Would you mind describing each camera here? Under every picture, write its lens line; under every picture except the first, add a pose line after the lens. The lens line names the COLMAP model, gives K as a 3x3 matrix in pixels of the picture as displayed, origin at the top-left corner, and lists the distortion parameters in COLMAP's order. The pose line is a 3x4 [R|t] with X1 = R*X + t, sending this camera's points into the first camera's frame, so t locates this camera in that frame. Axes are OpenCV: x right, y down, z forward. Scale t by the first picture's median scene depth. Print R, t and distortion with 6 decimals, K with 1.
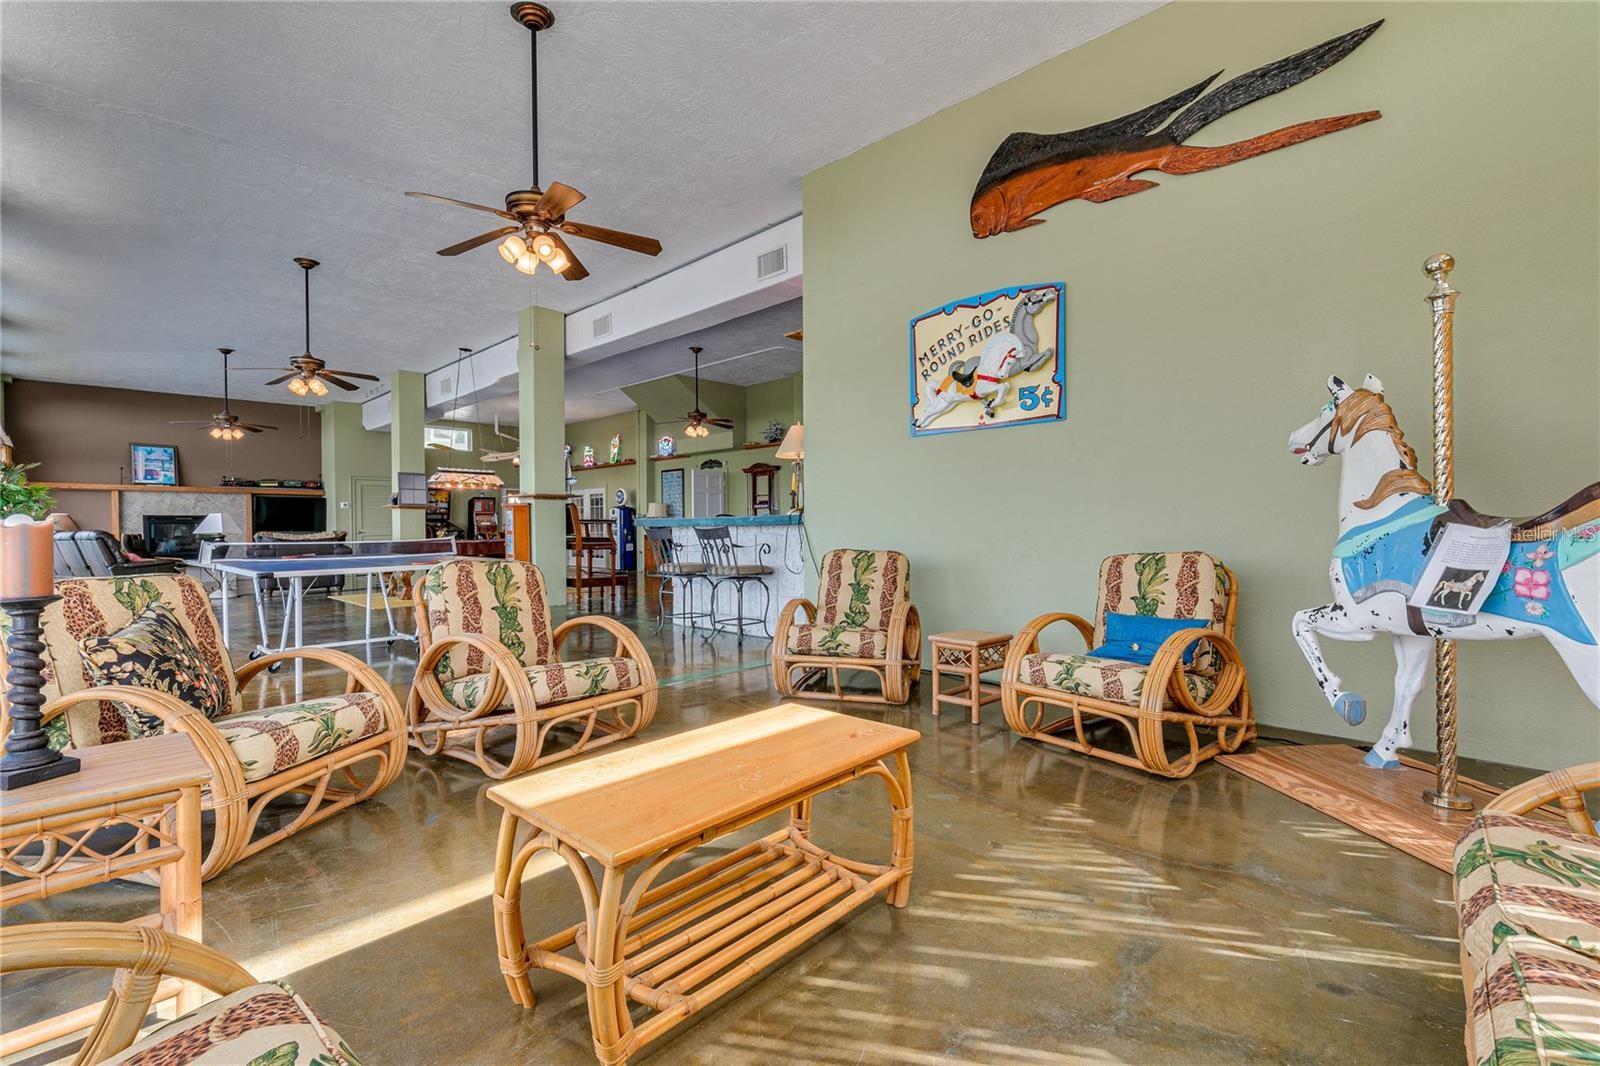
lens RADIAL K [[712.9, 0, 798.6], [0, 712.9, 530.0], [0, 0, 1]] dist [0.002796, -0.000694]
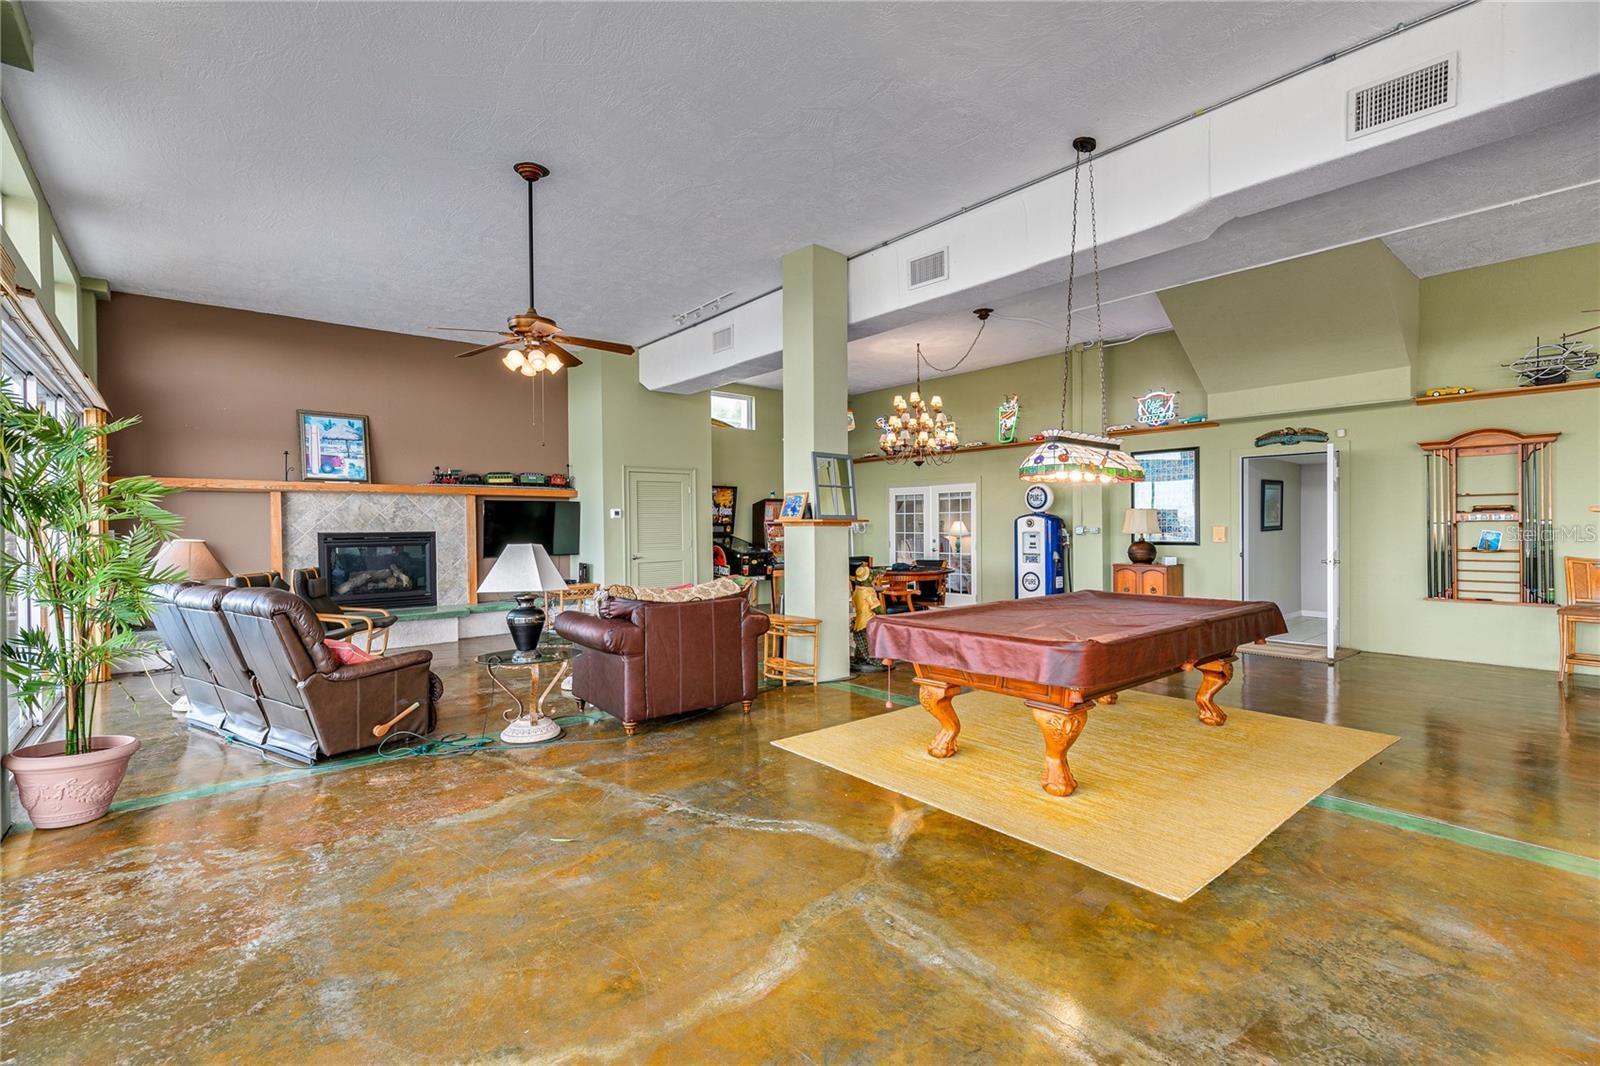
lens RADIAL K [[712.9, 0, 793.7], [0, 712.9, 530.6], [0, 0, 1]] dist [0.002796, -0.000694]
pose [[0.994914, 0.000762, -0.100726, -0.456581], [-0.000329, 0.999991, 0.004319, -0.024782], [0.100728, -0.004264, 0.994905, 0.442782]]
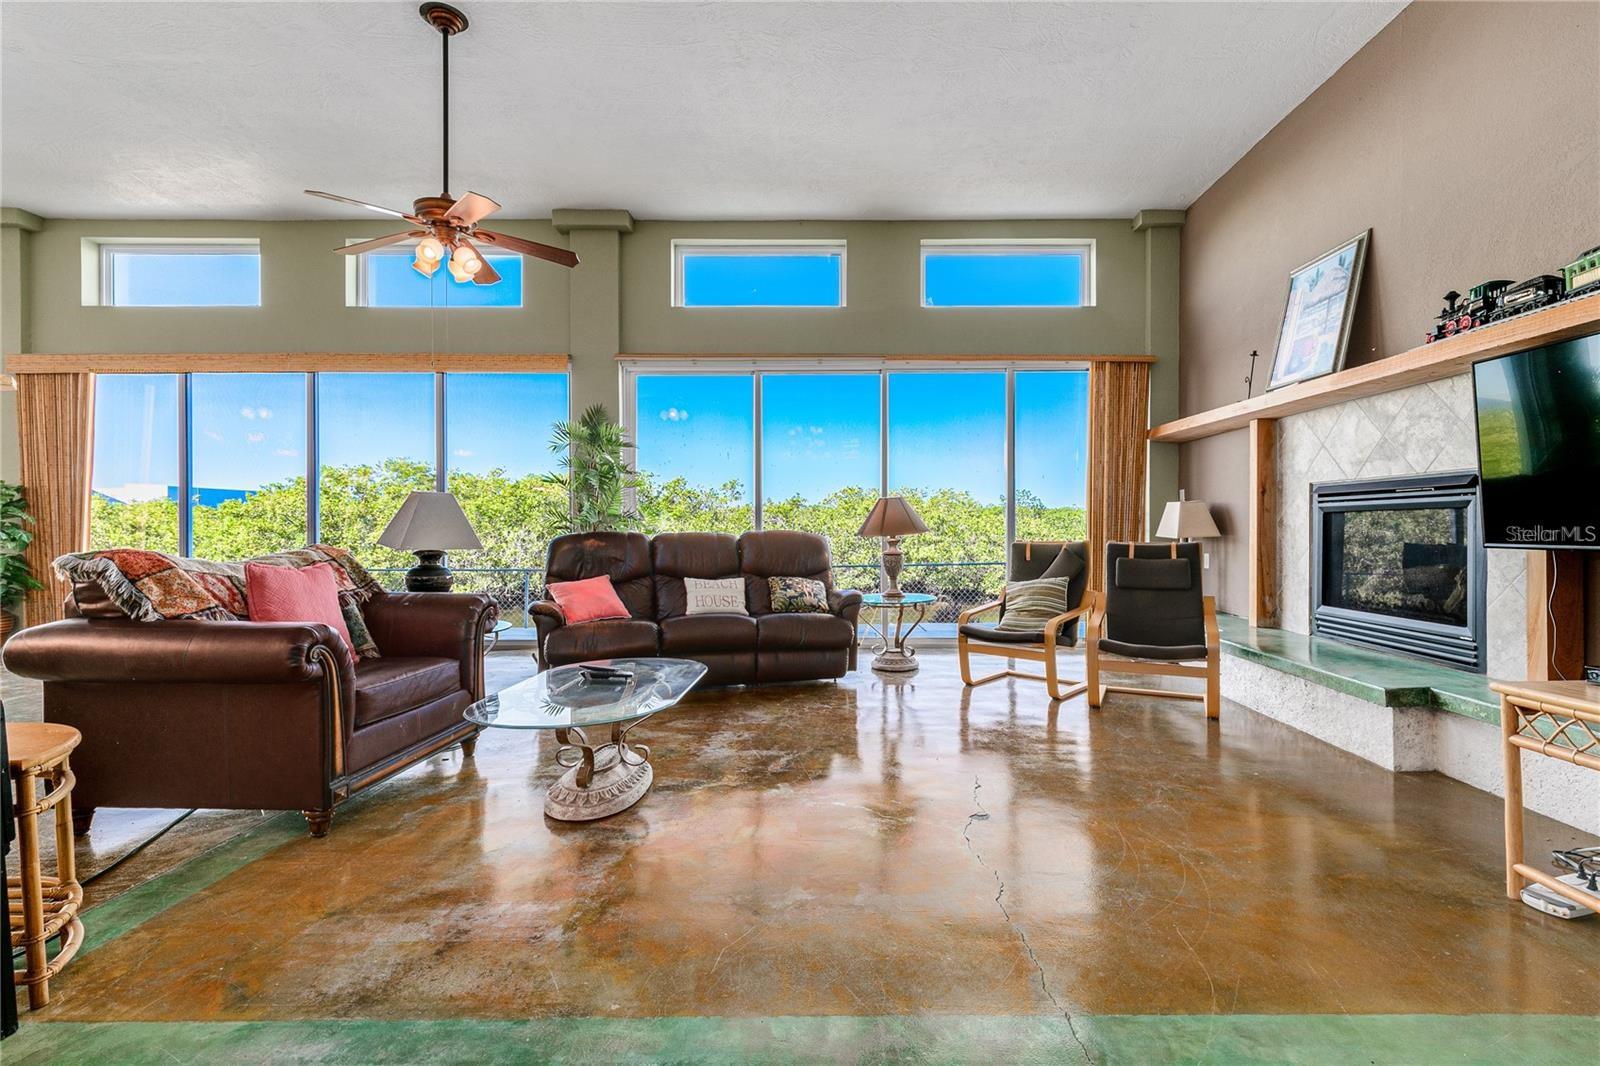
lens RADIAL K [[740.4, 0, 816.3], [0, 740.4, 528.1], [0, 0, 1]] dist [-0.003575, 0.000204]
pose [[-0.726589, 0.011190, -0.686982, -0.518888], [0.003685, 0.999916, 0.012389, -0.006562], [0.687063, 0.006470, -0.726569, 1.060098]]
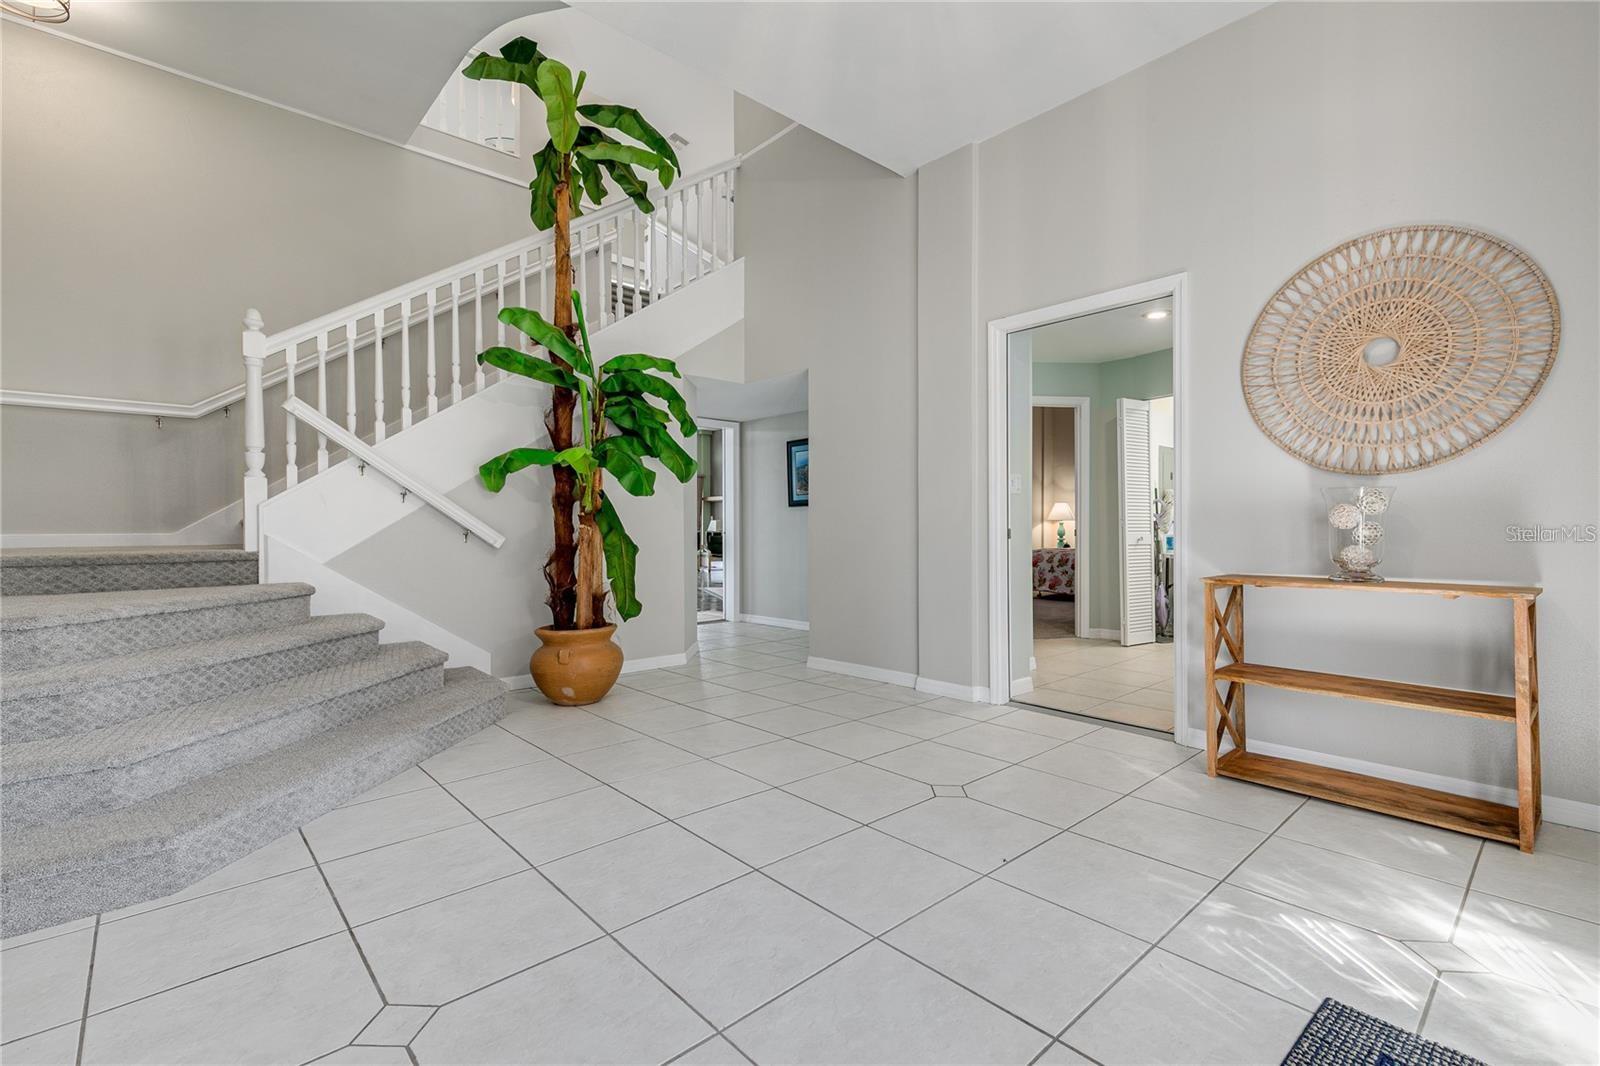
lens RADIAL K [[712.9, 0, 802.9], [0, 712.9, 528.5], [0, 0, 1]] dist [0.002796, -0.000694]
pose [[-0.066882, 0.010899, -0.997701, 0.393861], [0.001699, 0.999940, 0.010810, -0.014557], [0.997759, -0.000972, -0.066897, 1.159404]]
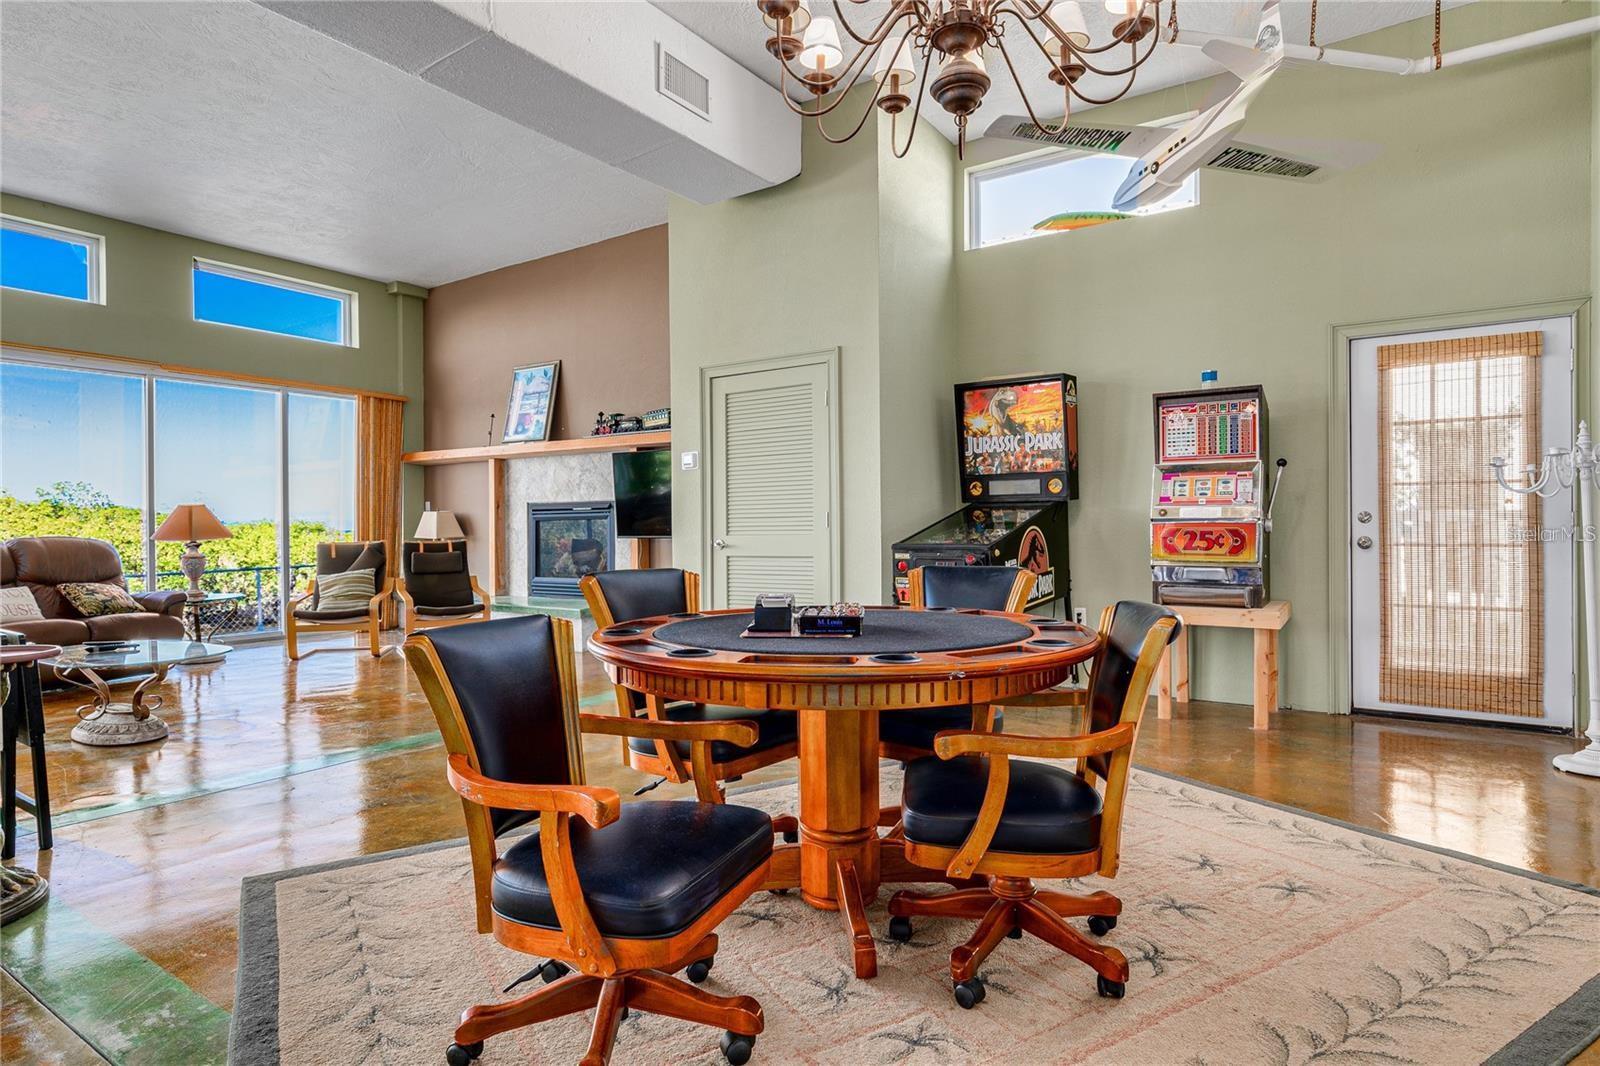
lens RADIAL K [[874.2, 0, 807.1], [0, 874.2, 531.2], [0, 0, 1]] dist [0.010615, -0.000862]
pose [[0.183360, 0.011737, -0.982976, -0.255714], [0.000870, 0.999926, 0.012102, -0.008334], [0.983045, -0.003074, 0.183336, 1.054494]]
